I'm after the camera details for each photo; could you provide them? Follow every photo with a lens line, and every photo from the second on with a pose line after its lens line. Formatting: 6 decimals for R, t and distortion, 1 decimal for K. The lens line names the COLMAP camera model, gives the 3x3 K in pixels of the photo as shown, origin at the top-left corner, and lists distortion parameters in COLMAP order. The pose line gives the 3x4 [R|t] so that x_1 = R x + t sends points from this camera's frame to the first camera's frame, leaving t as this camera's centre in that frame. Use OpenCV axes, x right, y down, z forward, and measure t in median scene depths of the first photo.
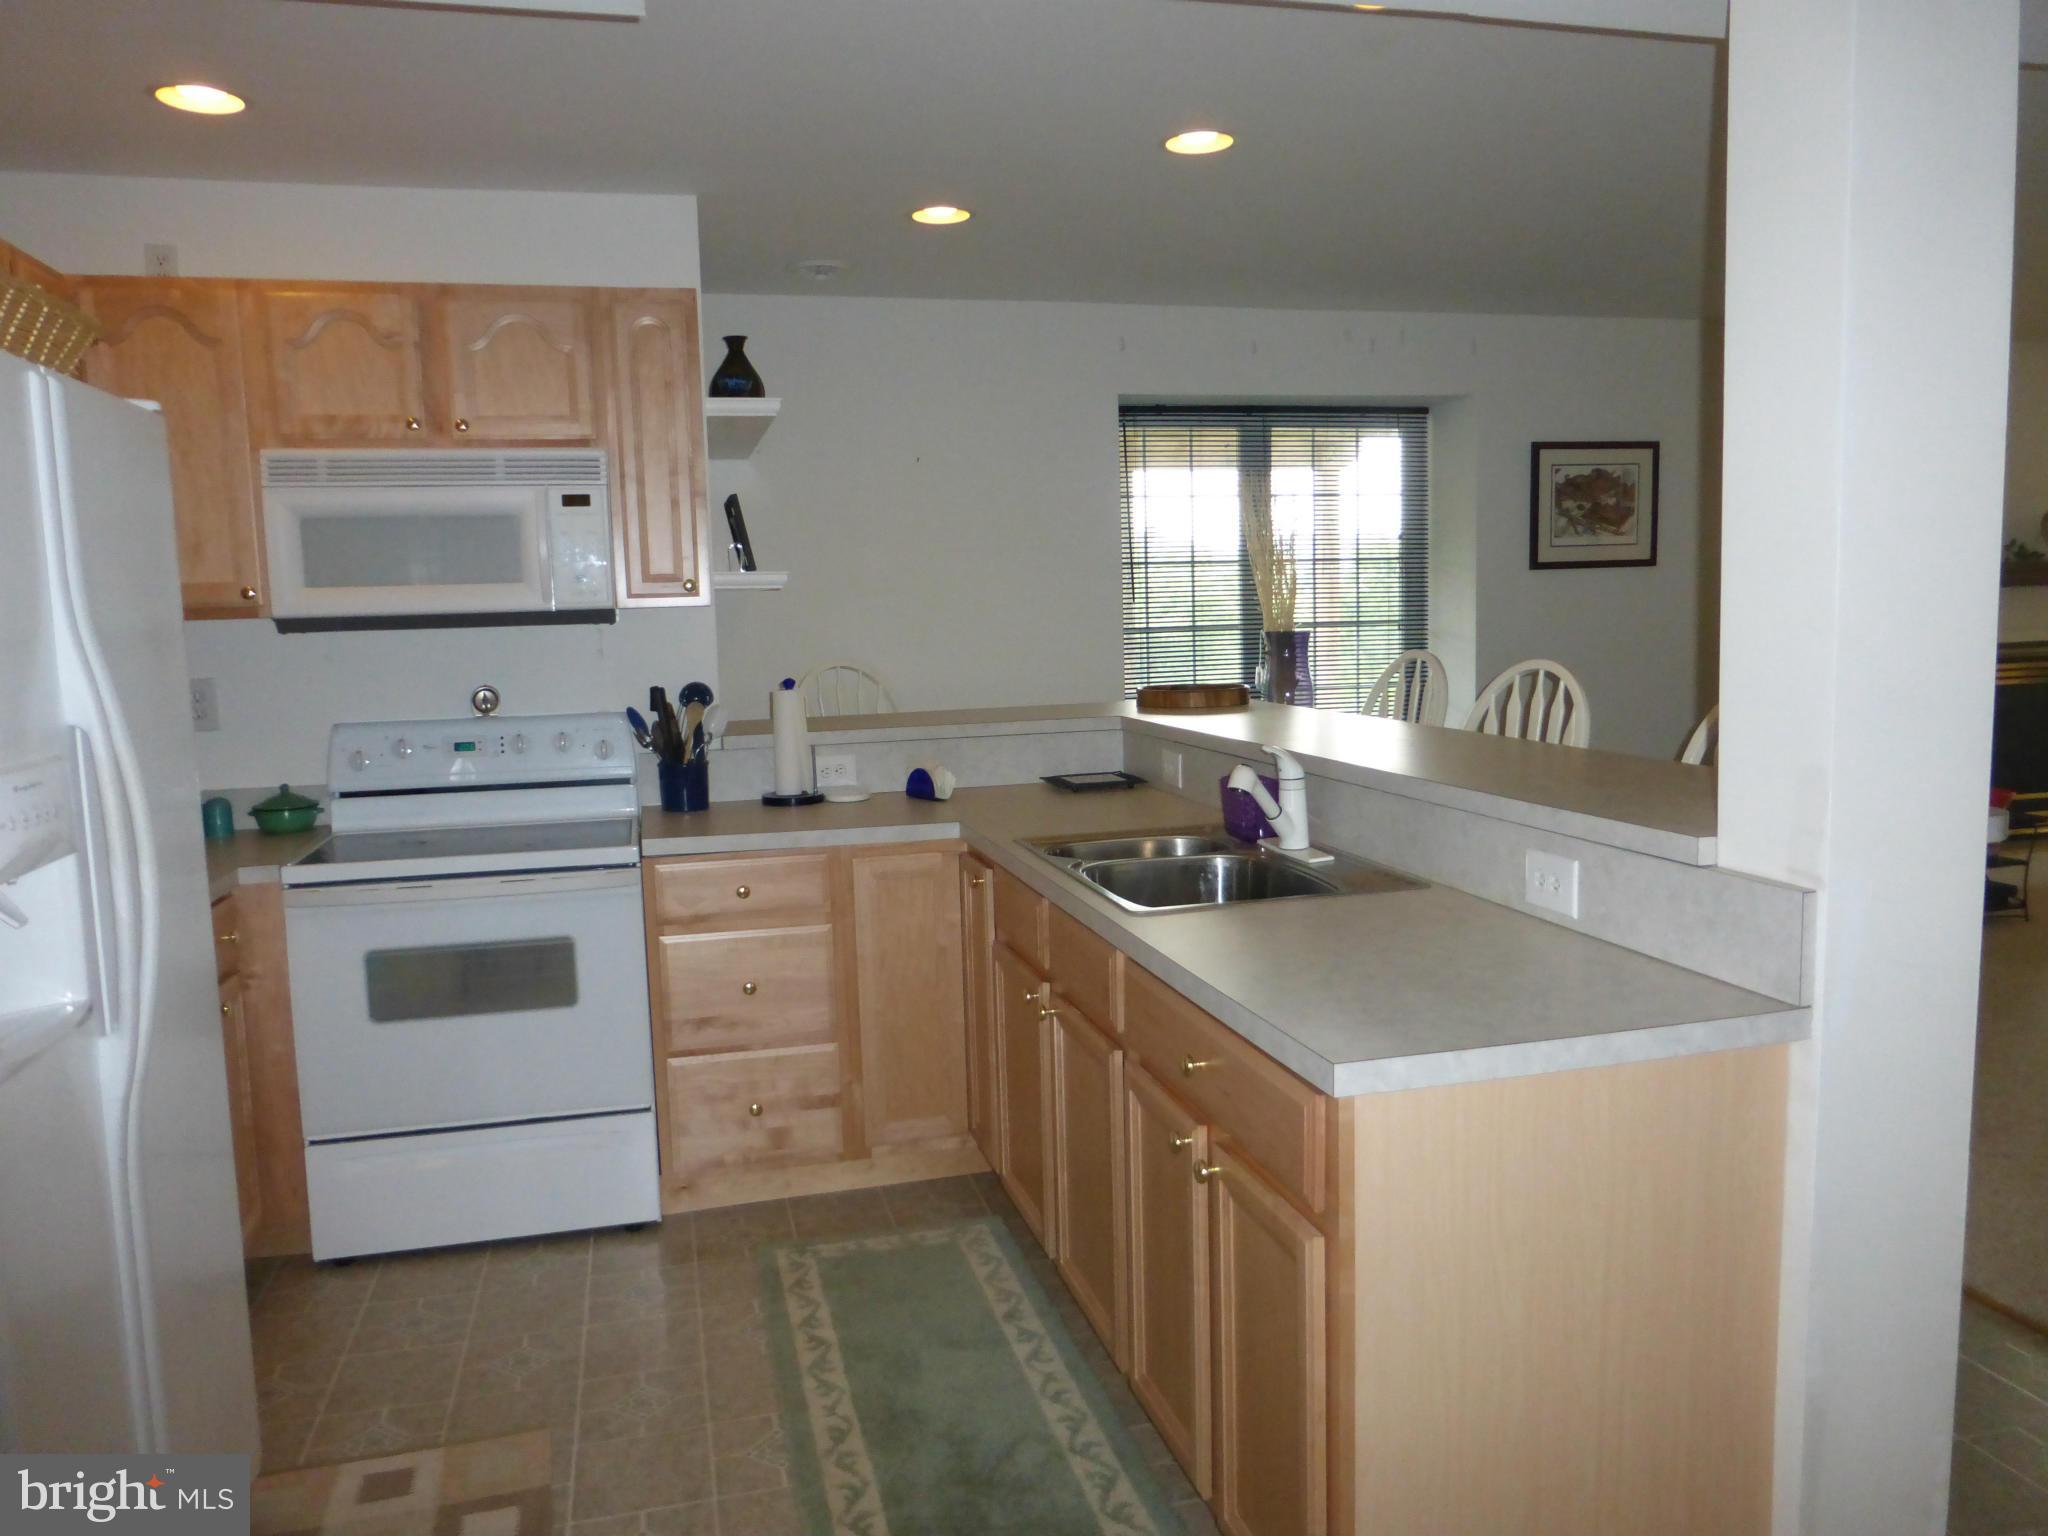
lens RADIAL K [[1489.0, 0, 1026.7], [0, 1489.0, 763.5], [0, 0, 1]] dist [-0.041456, 0.024198]
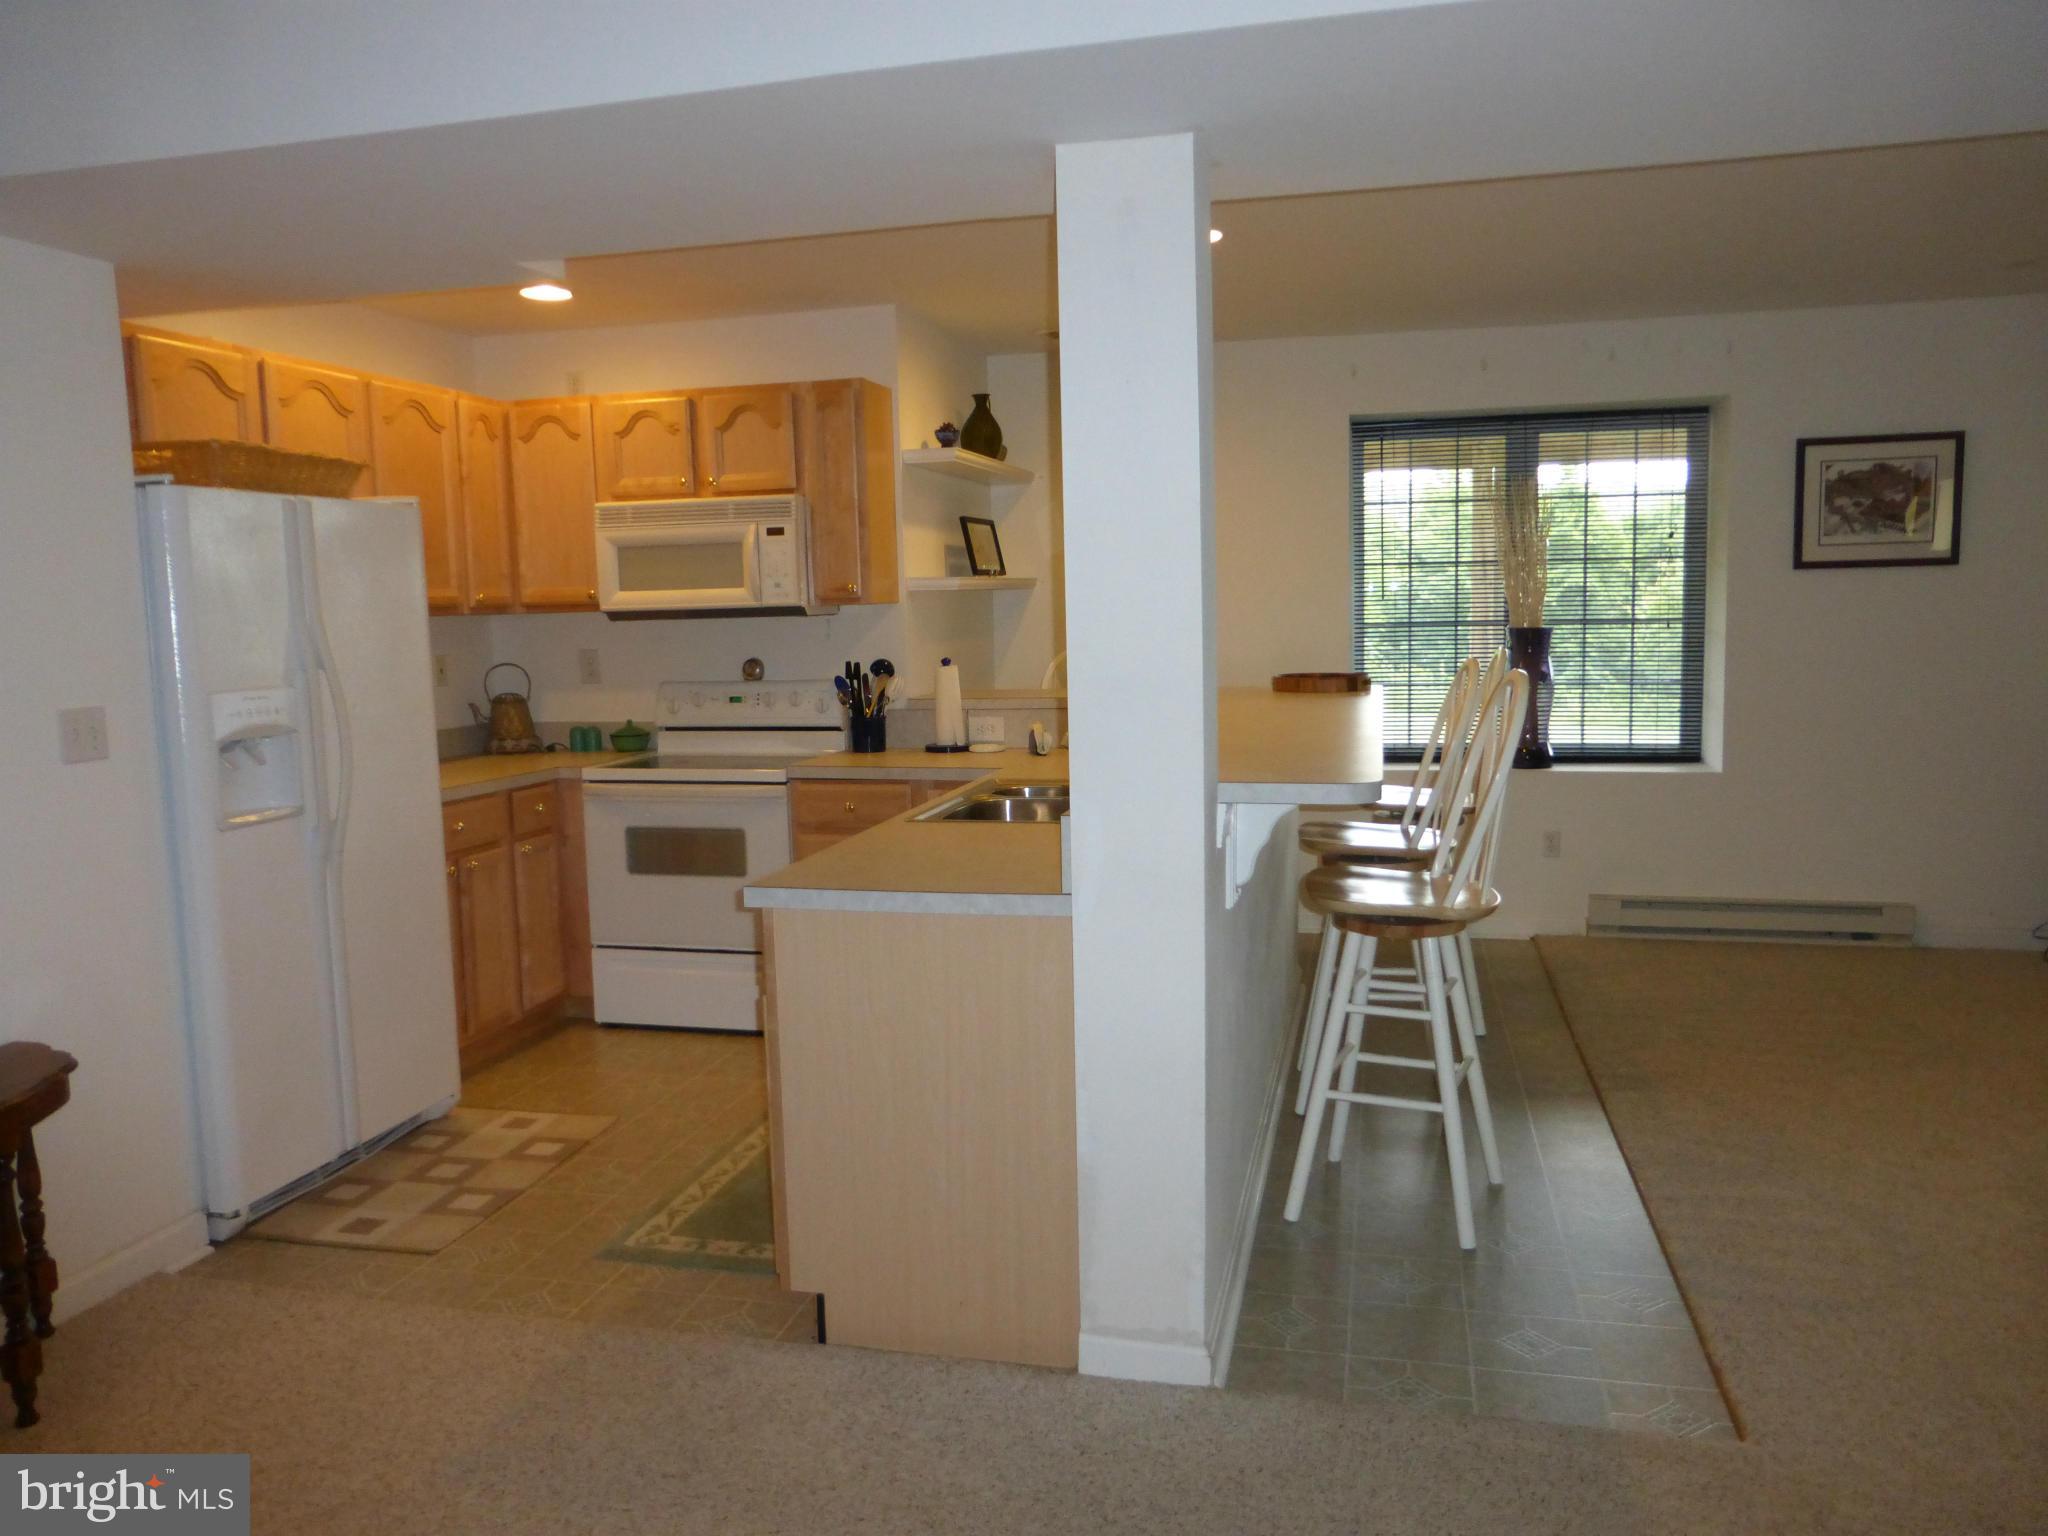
lens RADIAL K [[1489.0, 0, 1027.0], [0, 1489.0, 771.6], [0, 0, 1]] dist [-0.041456, 0.024198]
pose [[0.883960, 0.060527, -0.463628, 0.532745], [-0.052260, 0.998162, 0.030672, -0.000507], [0.464633, -0.002884, 0.885499, -0.154146]]
